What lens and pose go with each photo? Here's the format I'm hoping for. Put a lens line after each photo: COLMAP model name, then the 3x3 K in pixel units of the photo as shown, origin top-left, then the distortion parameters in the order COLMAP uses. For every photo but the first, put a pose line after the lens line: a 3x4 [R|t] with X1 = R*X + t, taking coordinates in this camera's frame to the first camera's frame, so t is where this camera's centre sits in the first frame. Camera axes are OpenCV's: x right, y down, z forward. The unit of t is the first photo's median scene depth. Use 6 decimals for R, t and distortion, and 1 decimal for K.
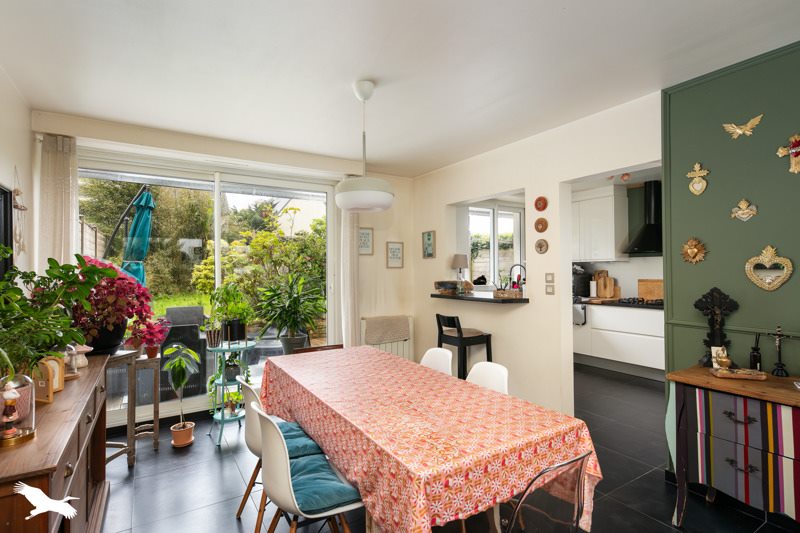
lens RADIAL K [[398.8, 0, 398.9], [0, 398.8, 263.1], [0, 0, 1]] dist [-0.000761, -0.000191]
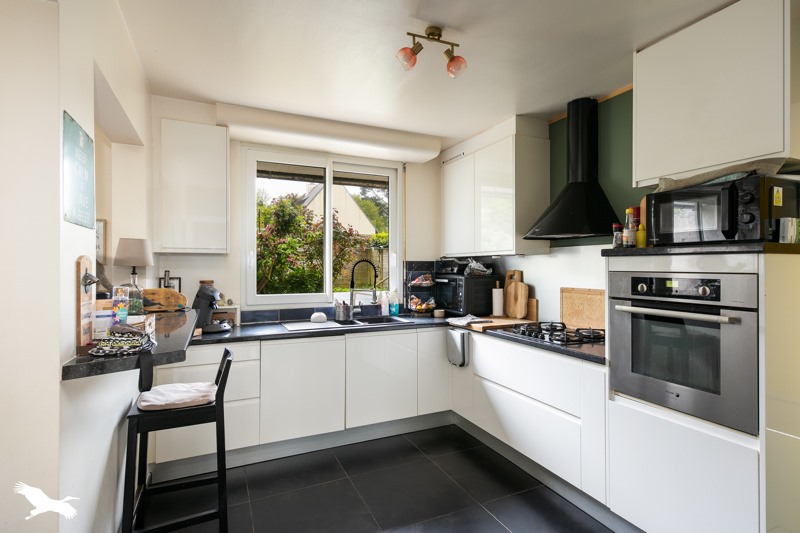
lens RADIAL K [[398.8, 0, 401.3], [0, 398.8, 270.0], [0, 0, 1]] dist [-0.000761, -0.000191]
pose [[0.991224, 0.001039, -0.132188, 0.457103], [0.000986, 0.999883, 0.015251, 0.009141], [0.132189, -0.015247, 0.991107, 0.434662]]
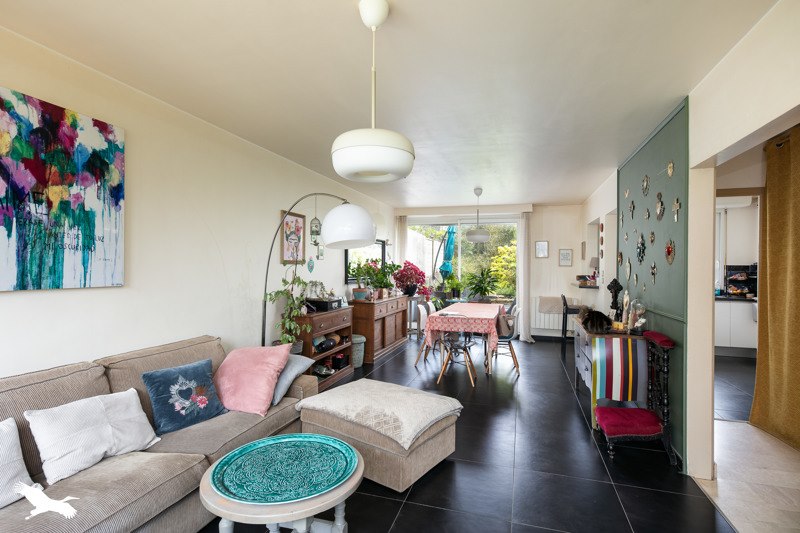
lens RADIAL K [[398.8, 0, 399.7], [0, 398.8, 266.2], [0, 0, 1]] dist [-0.000761, -0.000191]
pose [[0.653270, 0.011740, -0.757034, 0.644399], [-0.000330, 0.999884, 0.015221, -0.010851], [0.757125, -0.009694, 0.653198, -0.428023]]
